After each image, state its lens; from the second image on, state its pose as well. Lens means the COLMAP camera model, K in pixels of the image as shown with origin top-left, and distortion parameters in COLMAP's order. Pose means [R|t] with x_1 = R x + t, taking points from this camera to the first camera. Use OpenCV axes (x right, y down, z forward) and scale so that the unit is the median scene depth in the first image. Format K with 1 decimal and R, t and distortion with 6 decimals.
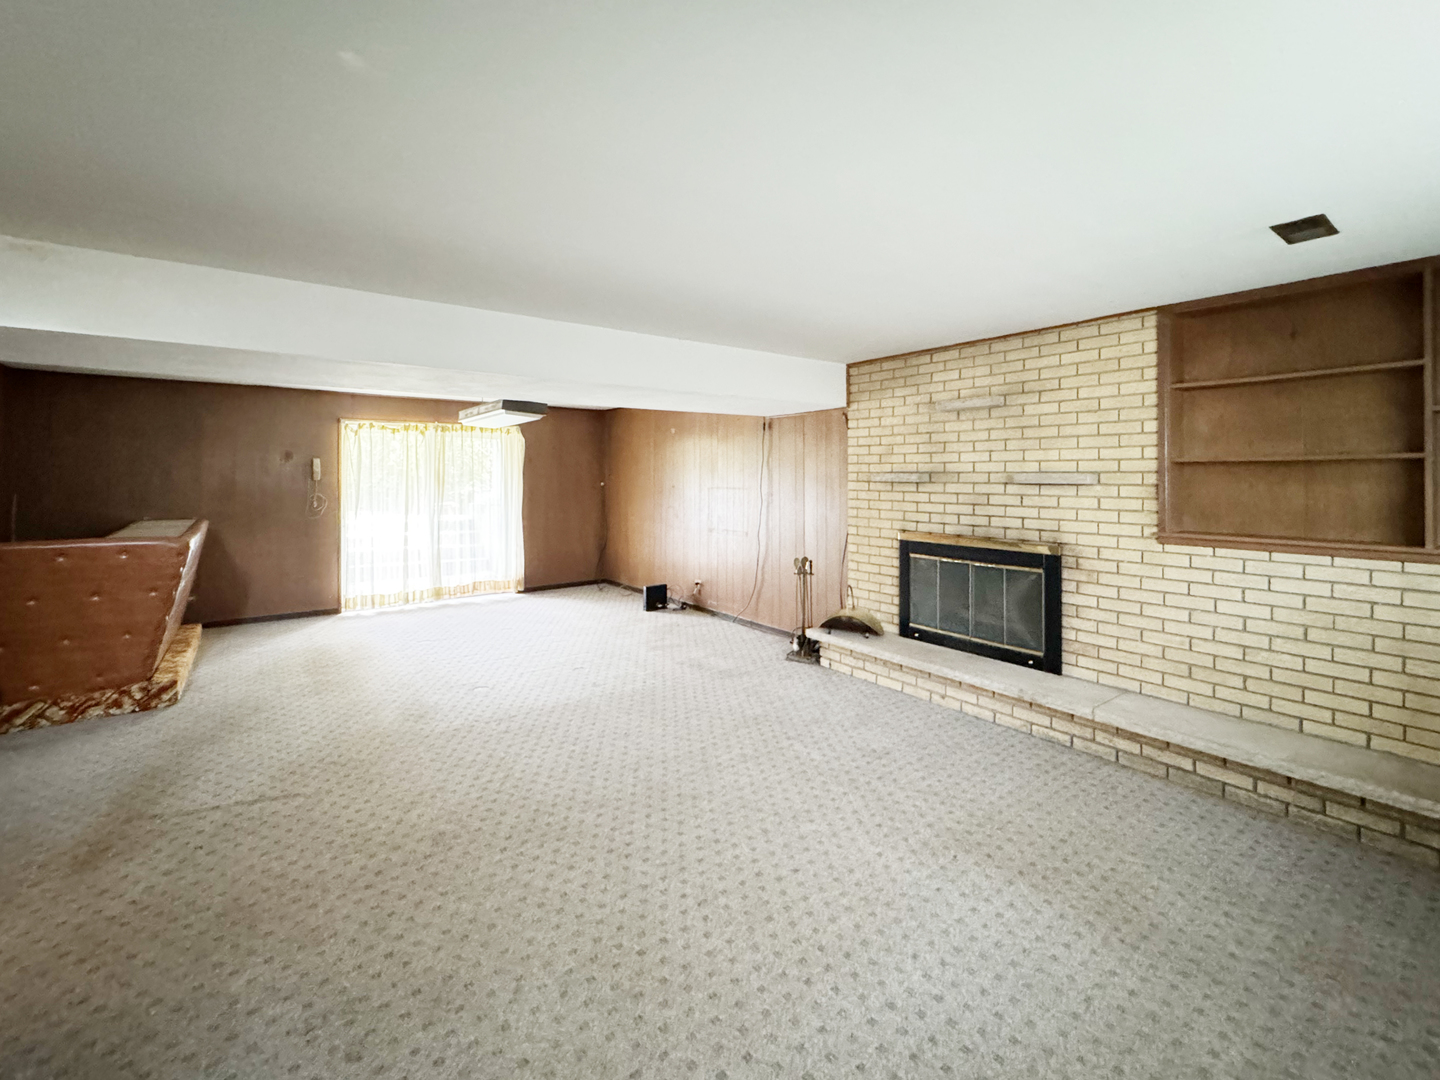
lens RADIAL K [[629.1, 0, 716.6], [0, 629.1, 474.0], [0, 0, 1]] dist [-0.003913, 0.000970]
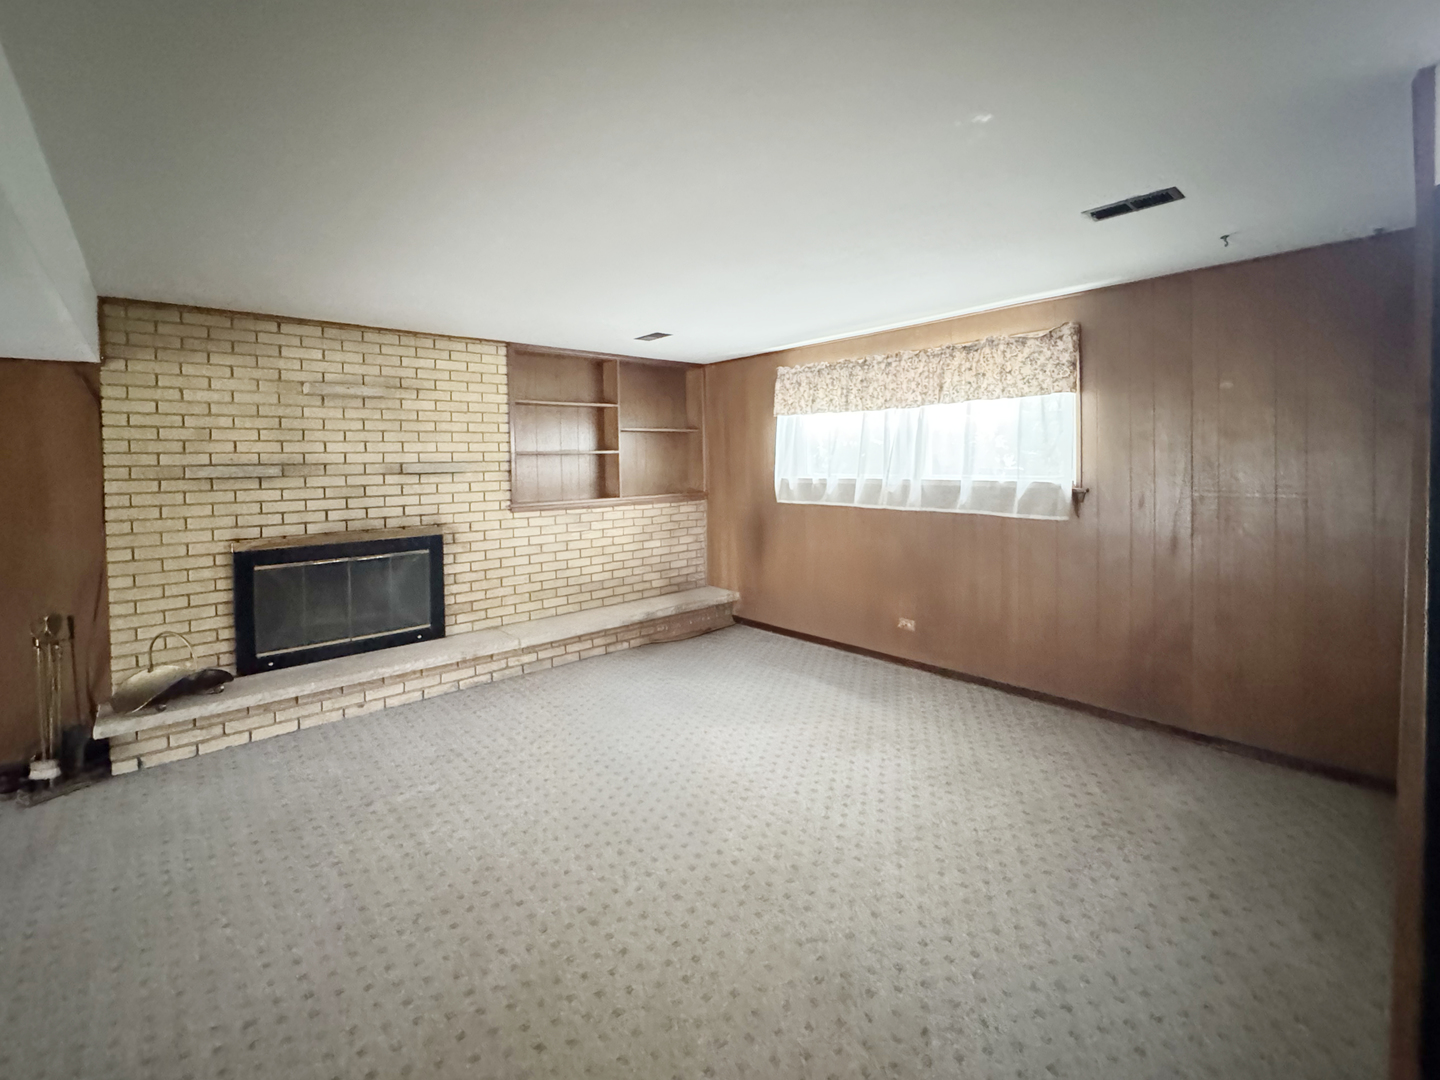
lens RADIAL K [[629.1, 0, 716.6], [0, 629.1, 474.0], [0, 0, 1]] dist [-0.003913, 0.000970]
pose [[-0.075193, -0.021928, 0.996928, -0.628215], [0.015761, 0.999607, 0.023176, -0.000236], [-0.997044, 0.017455, -0.074818, 0.569318]]
